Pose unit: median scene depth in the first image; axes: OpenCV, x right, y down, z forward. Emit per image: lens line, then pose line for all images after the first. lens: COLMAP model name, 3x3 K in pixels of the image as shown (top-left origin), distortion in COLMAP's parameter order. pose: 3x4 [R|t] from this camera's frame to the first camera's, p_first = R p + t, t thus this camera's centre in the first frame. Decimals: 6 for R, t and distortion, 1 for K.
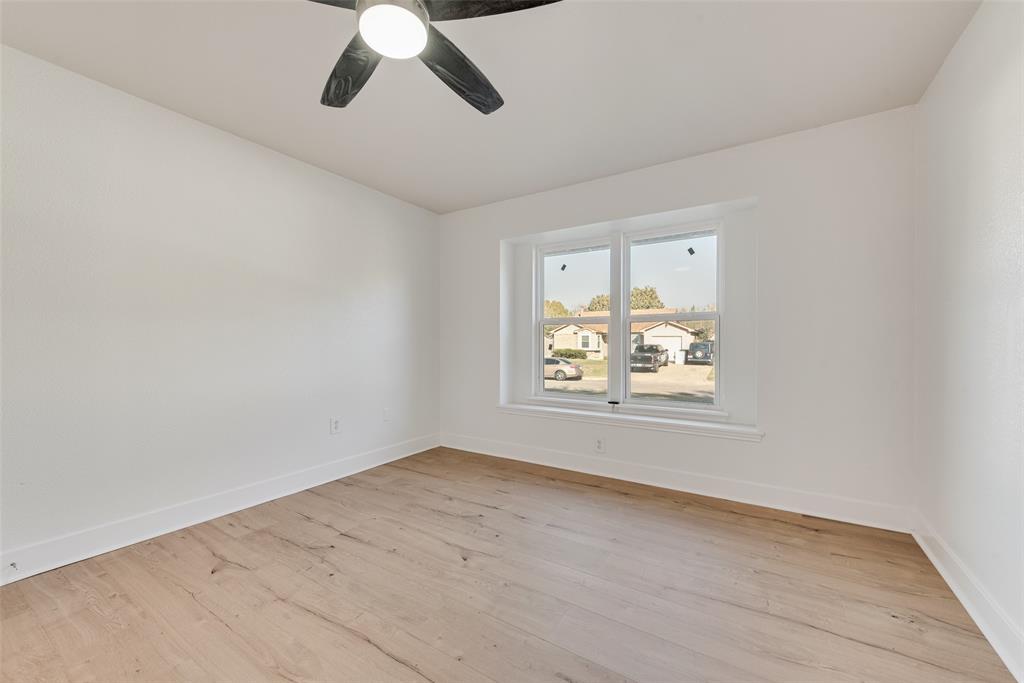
lens RADIAL K [[408.6, 0, 508.2], [0, 408.6, 347.5], [0, 0, 1]] dist [0.008515, -0.000007]
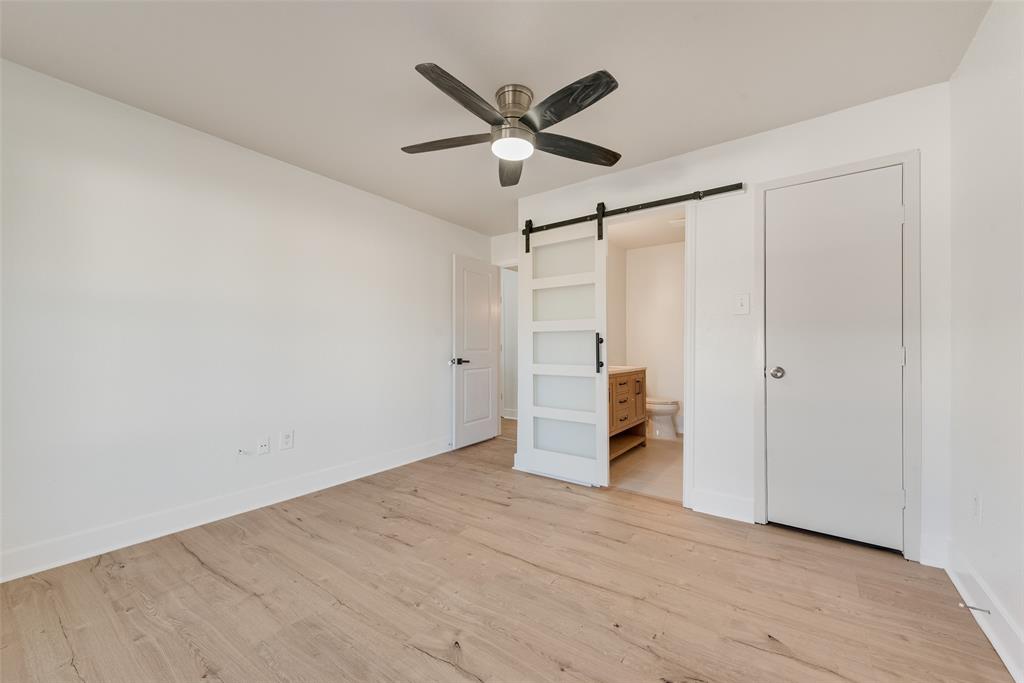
lens RADIAL K [[408.6, 0, 508.2], [0, 408.6, 347.5], [0, 0, 1]] dist [0.008515, -0.000007]
pose [[-0.998358, -0.002607, 0.057223, -0.280591], [-0.002056, 0.999951, 0.009678, -0.025103], [-0.057245, 0.009544, -0.998315, 2.028734]]
